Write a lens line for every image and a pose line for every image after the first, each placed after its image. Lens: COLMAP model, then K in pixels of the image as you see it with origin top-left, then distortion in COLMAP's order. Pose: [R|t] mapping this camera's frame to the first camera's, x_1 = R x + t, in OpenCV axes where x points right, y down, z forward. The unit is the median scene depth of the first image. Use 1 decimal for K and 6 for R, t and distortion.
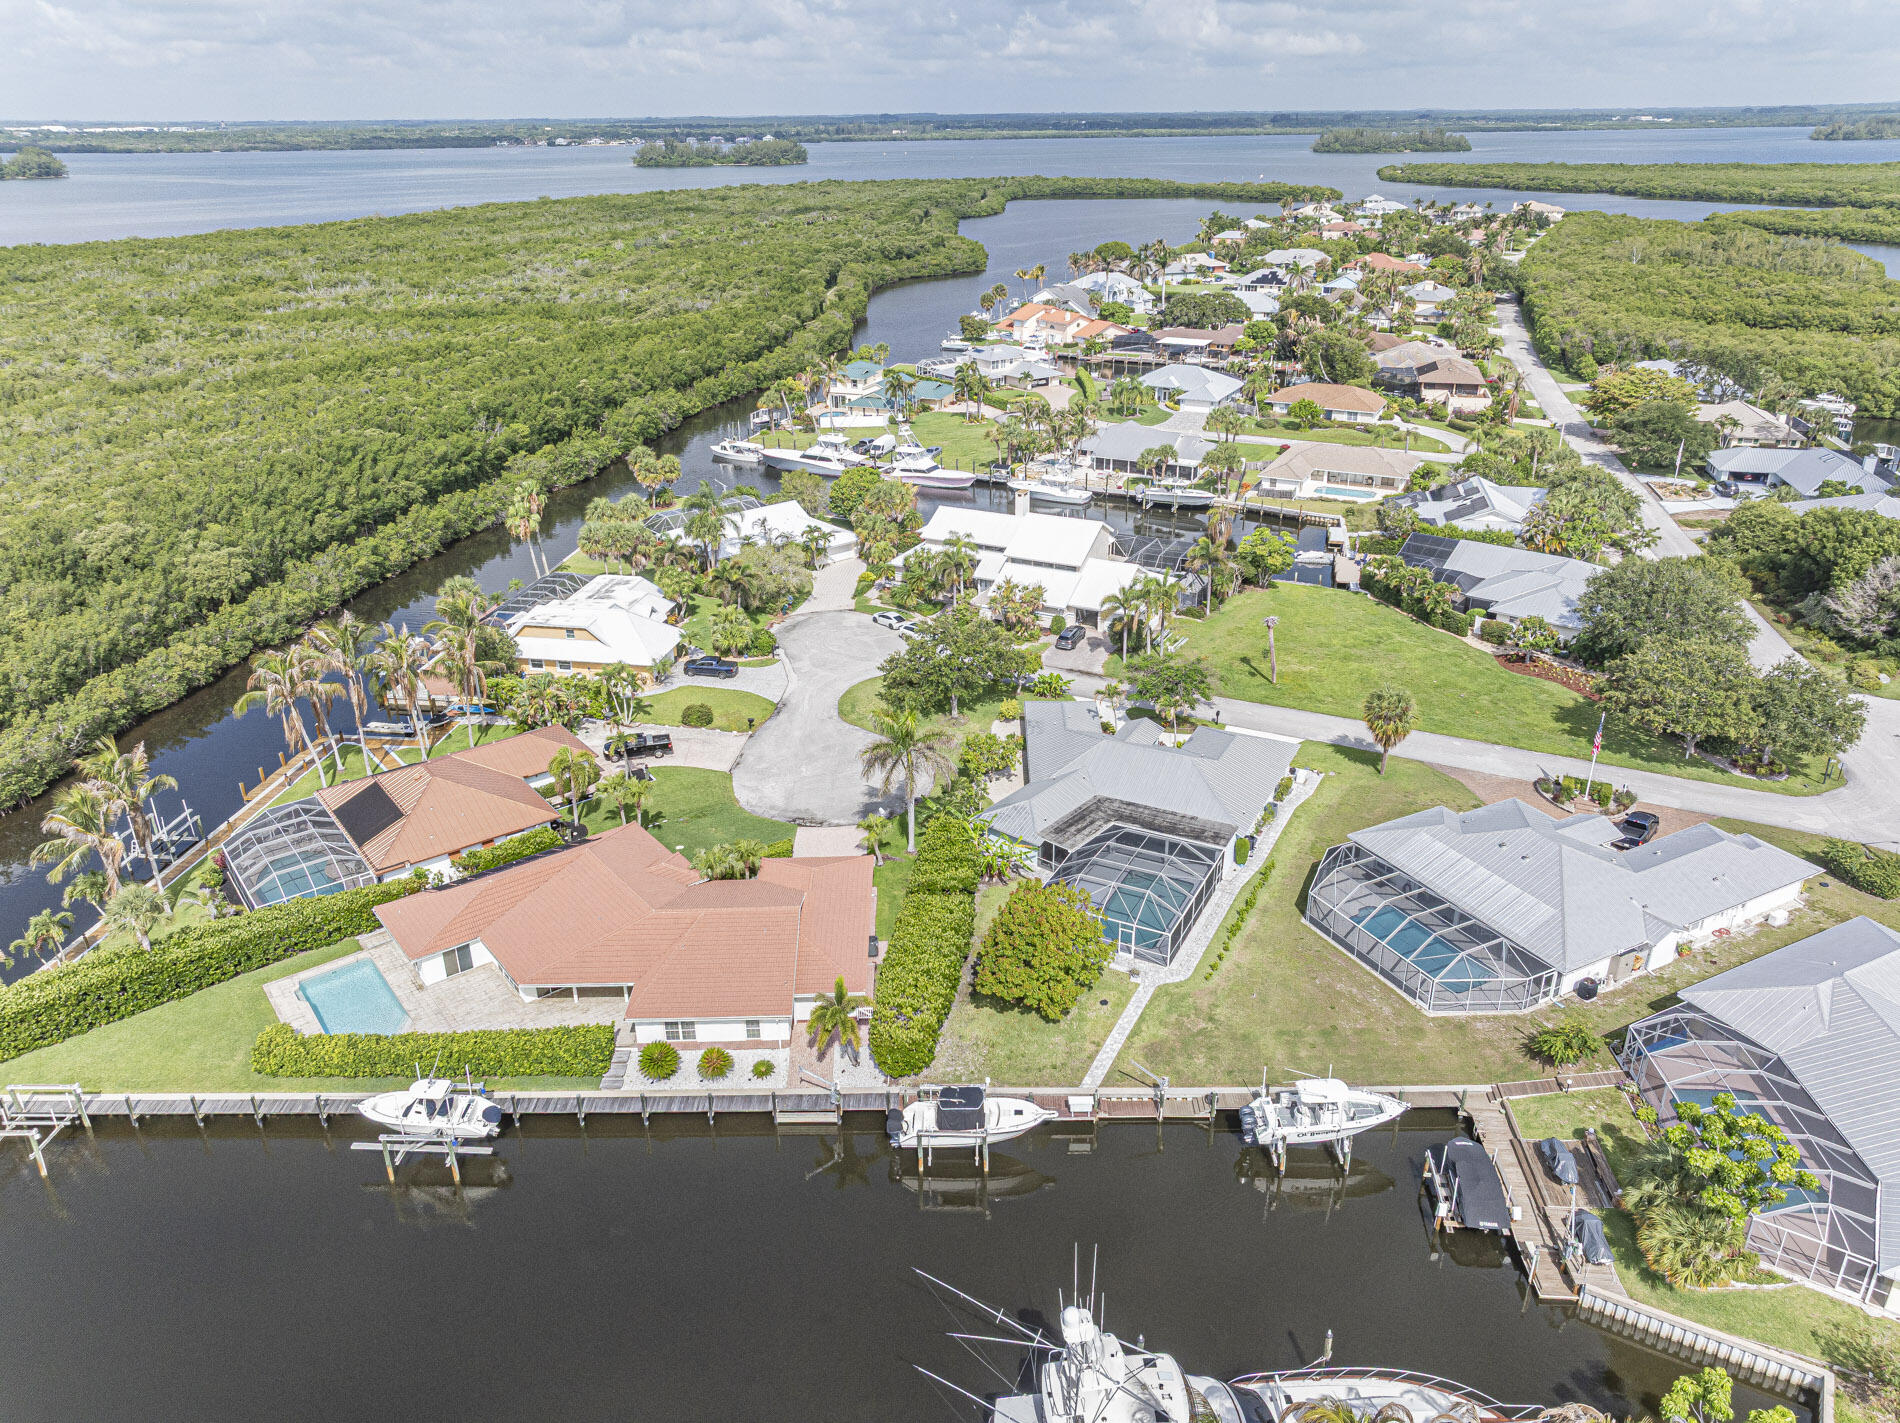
lens RADIAL K [[1327.0, 0, 950.0], [0, 1327.0, 711.5], [0, 0, 1]] dist [-0.005556, 0.005758]
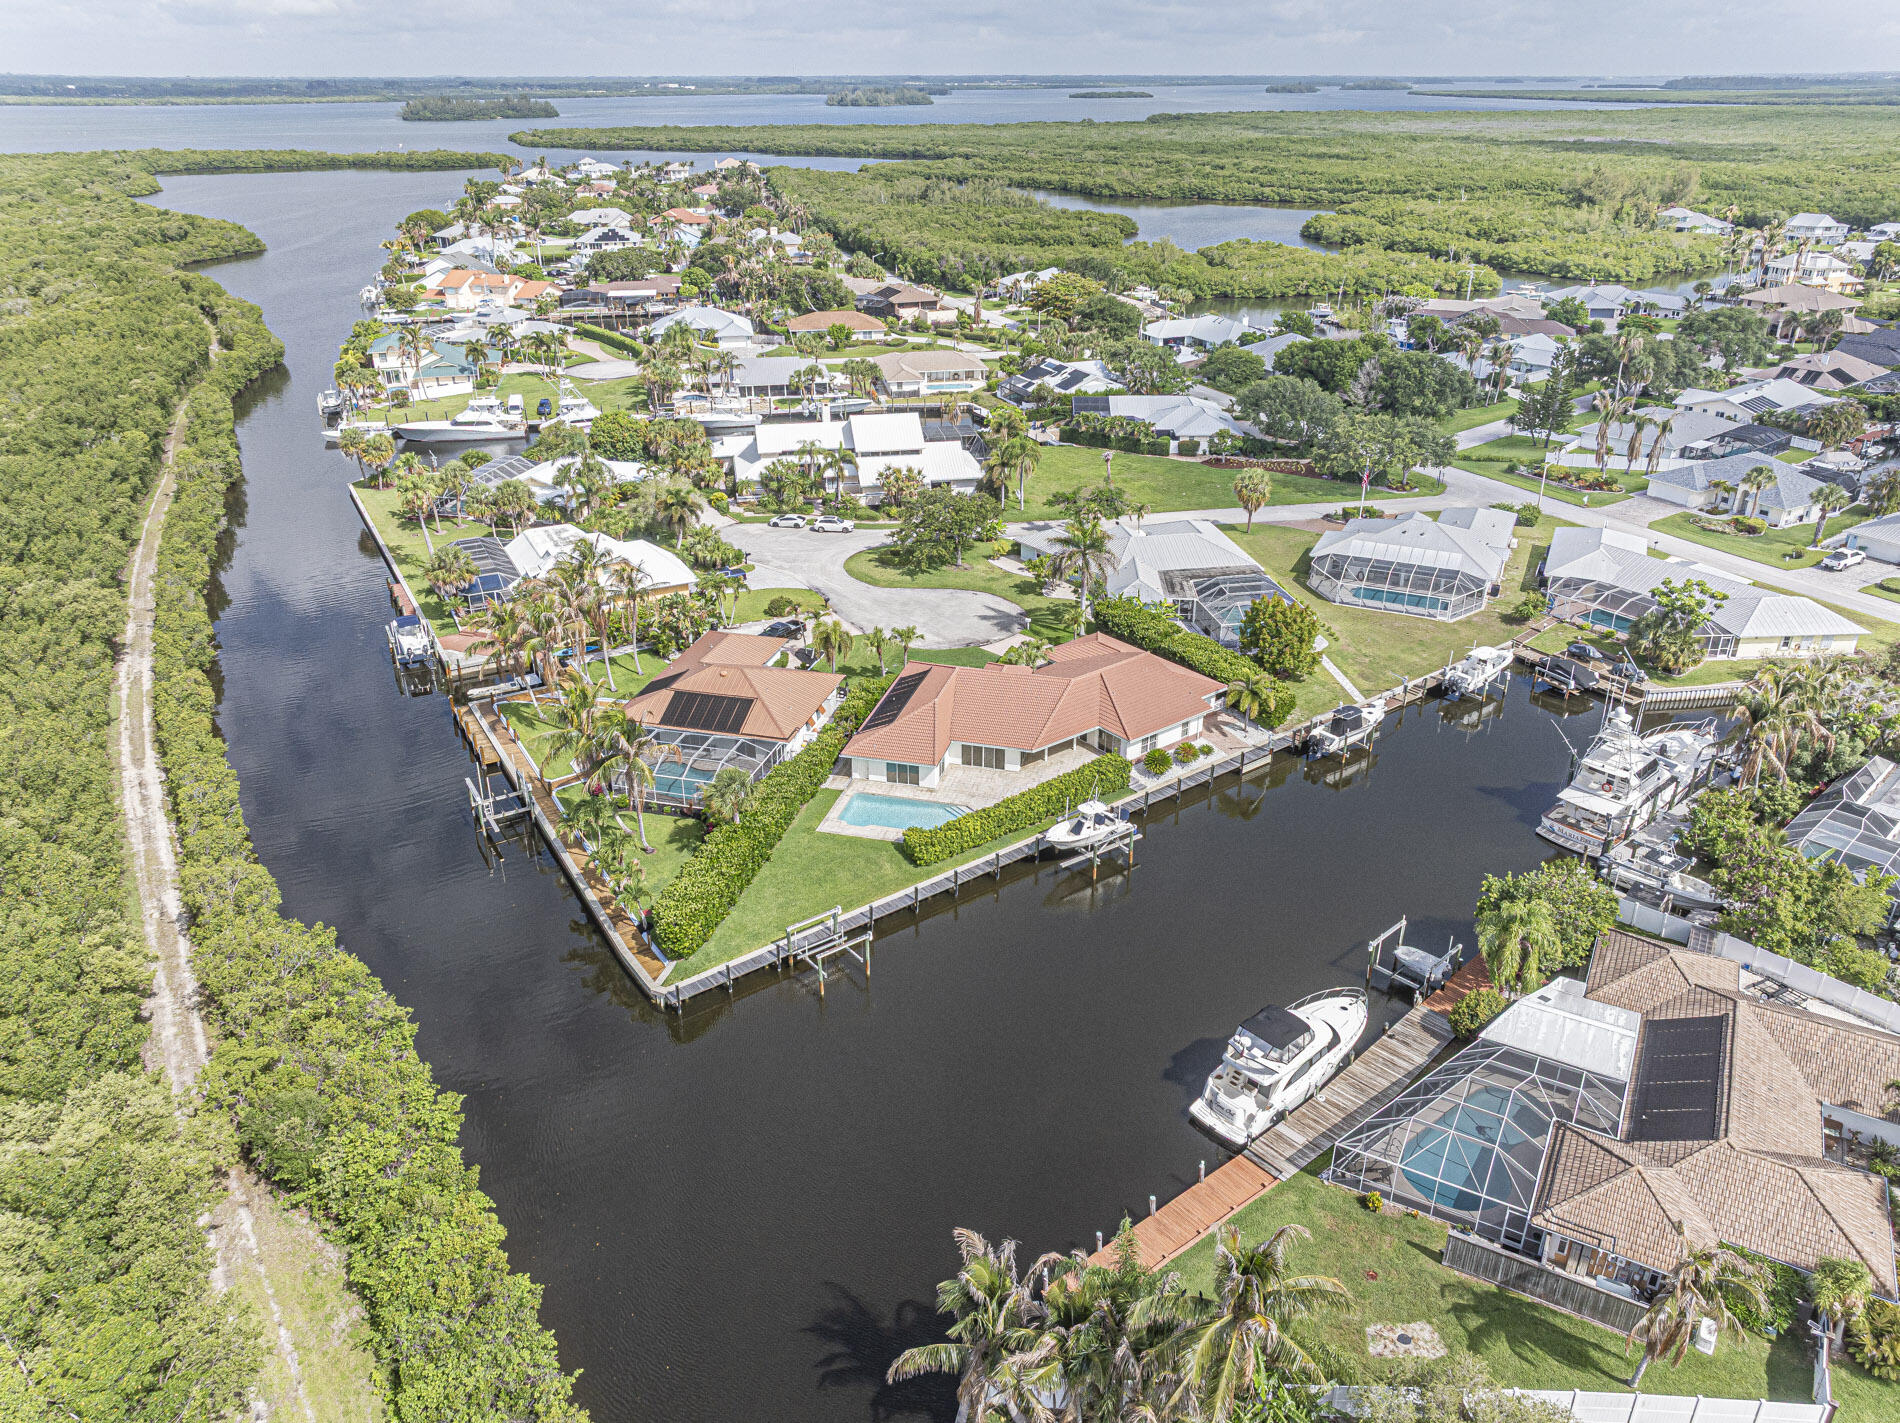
lens RADIAL K [[1327.0, 0, 950.0], [0, 1327.0, 711.5], [0, 0, 1]] dist [-0.005556, 0.005758]
pose [[0.798220, -0.254235, 0.546086, -0.409715], [0.243053, 0.965429, 0.094190, 0.010400], [-0.551154, 0.057543, 0.832417, -0.012894]]
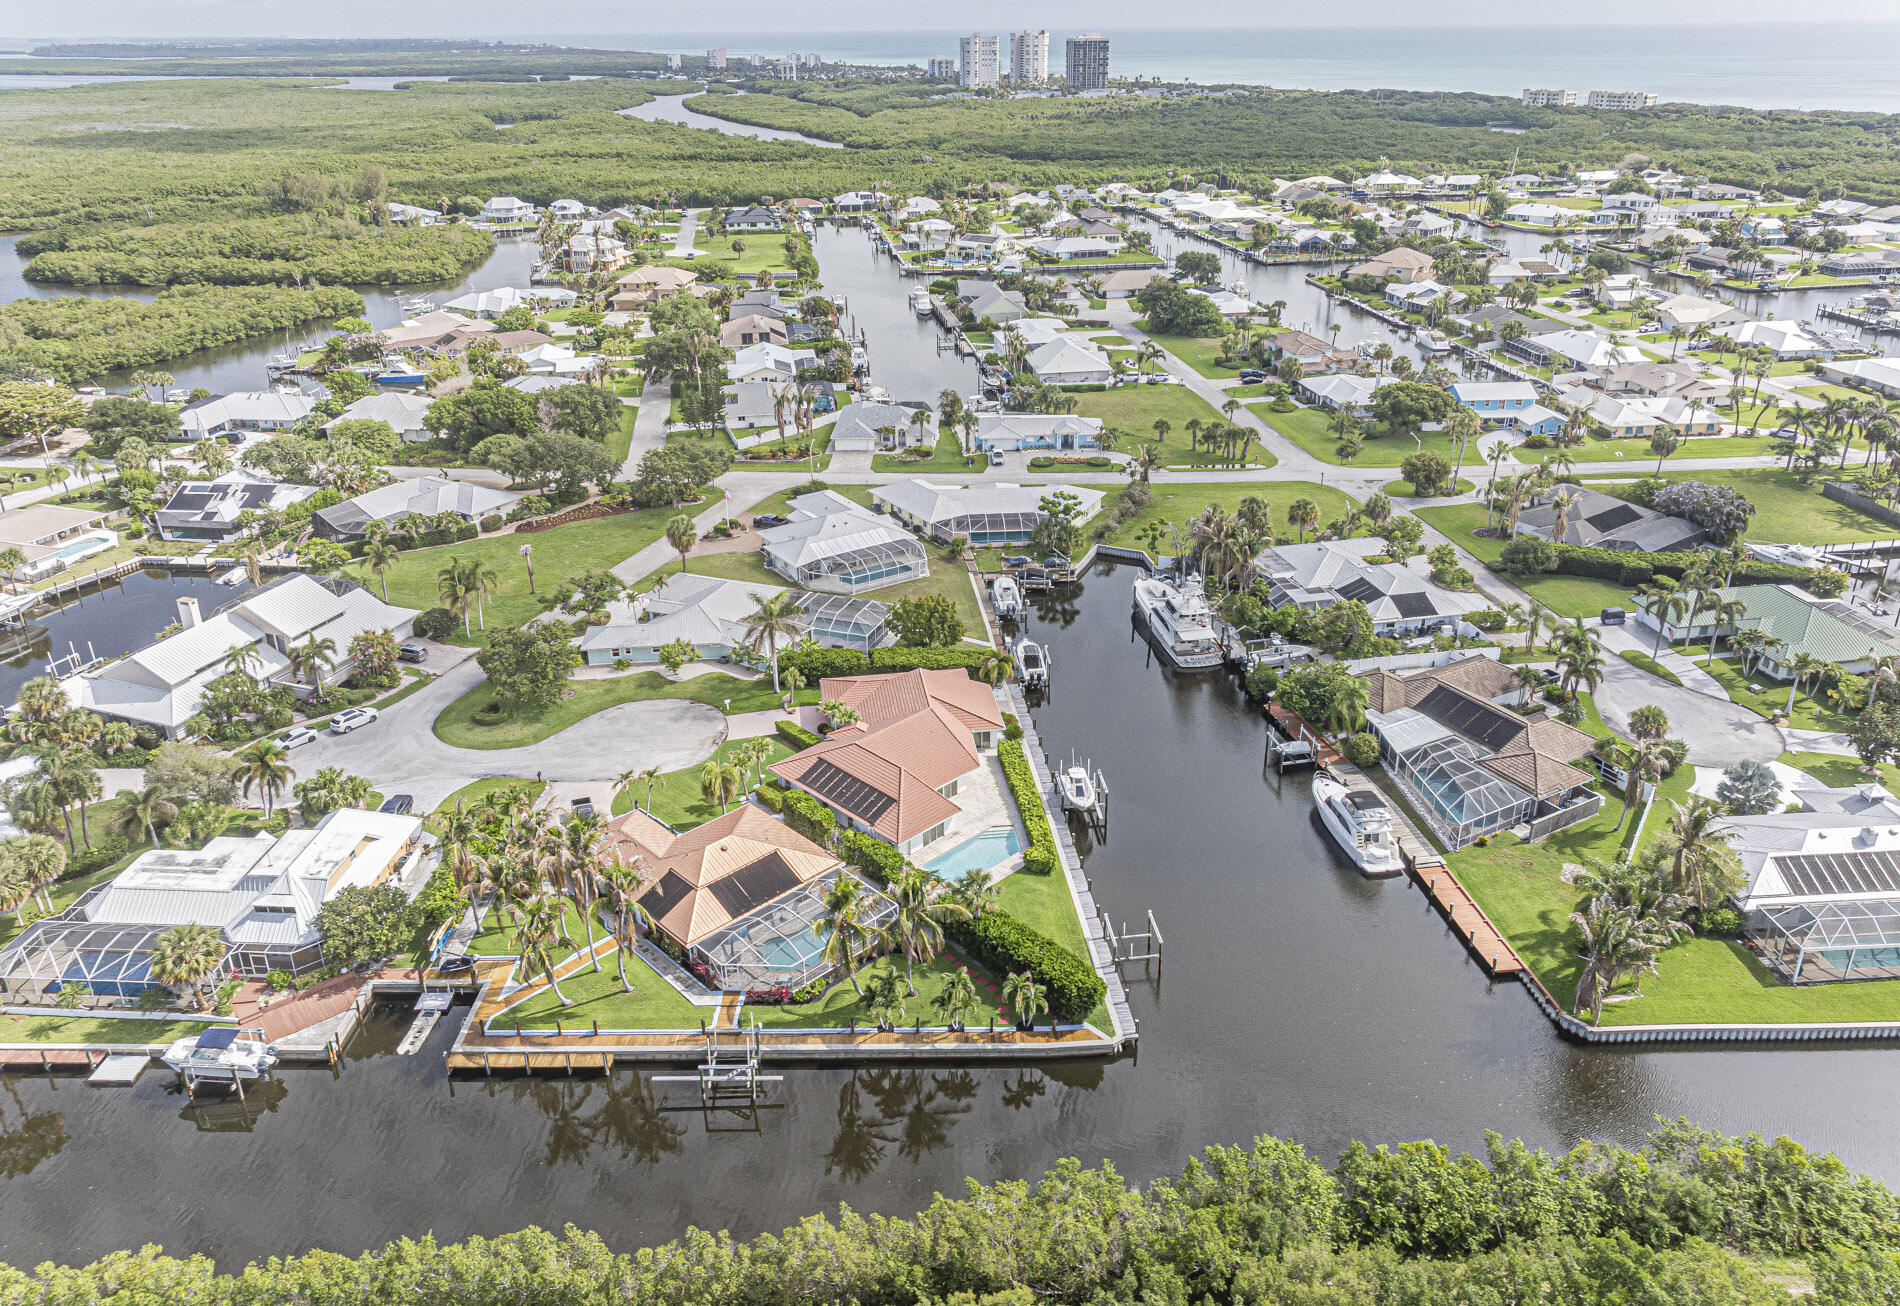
lens RADIAL K [[1344.0, 0, 950.0], [0, 1344.0, 653.0], [0, 0, 1]] dist [-0.002432, -0.001132]
pose [[-0.114091, -0.413226, 0.903453, -0.645676], [0.418126, 0.804953, 0.420976, -0.224052], [-0.901196, 0.425787, 0.080943, 0.321493]]
